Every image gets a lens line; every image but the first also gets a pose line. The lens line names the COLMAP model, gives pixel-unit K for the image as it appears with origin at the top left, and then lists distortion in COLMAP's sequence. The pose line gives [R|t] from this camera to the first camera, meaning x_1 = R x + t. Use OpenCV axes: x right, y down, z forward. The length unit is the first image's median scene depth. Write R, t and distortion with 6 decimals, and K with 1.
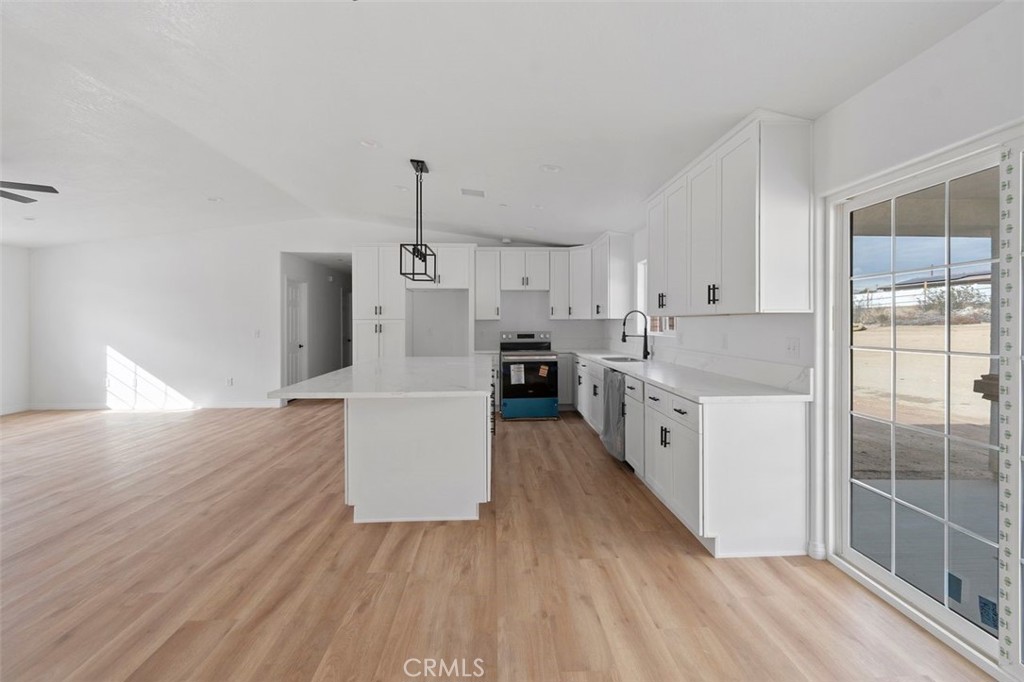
lens RADIAL K [[454.7, 0, 516.7], [0, 454.7, 315.0], [0, 0, 1]] dist [0.001834, 0.000255]
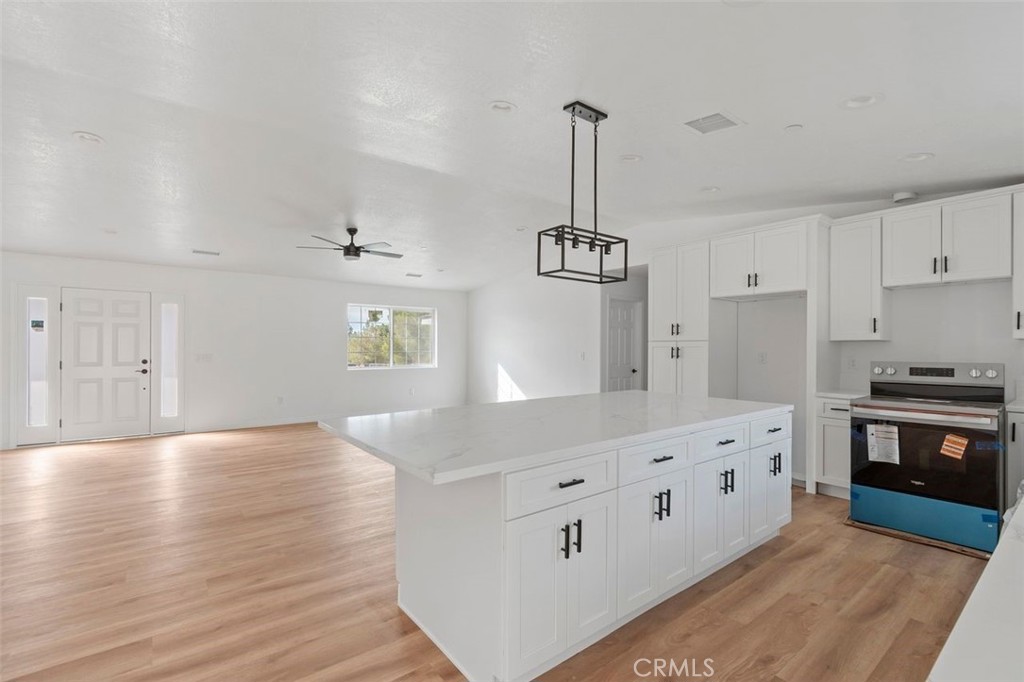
lens RADIAL K [[459.4, 0, 512.0], [0, 459.4, 341.0], [0, 0, 1]] dist [0.005462, 0.000139]
pose [[0.578729, -0.007682, -0.815483, 0.188153], [0.010601, 0.999942, -0.001897, 0.008746], [0.815451, -0.007547, 0.578777, 0.347147]]
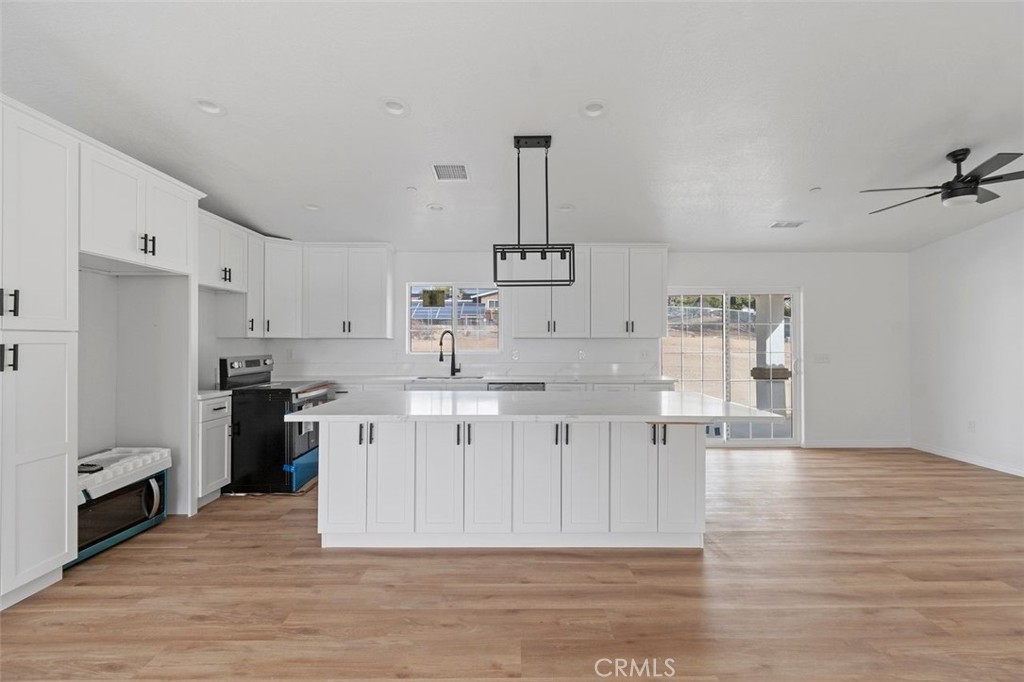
lens RADIAL K [[459.4, 0, 512.0], [0, 459.4, 341.0], [0, 0, 1]] dist [0.005462, 0.000139]
pose [[0.037122, 0.006792, 0.999288, -0.662468], [-0.017424, 0.999829, -0.006148, 0.014202], [-0.999159, -0.017183, 0.037234, 0.673048]]
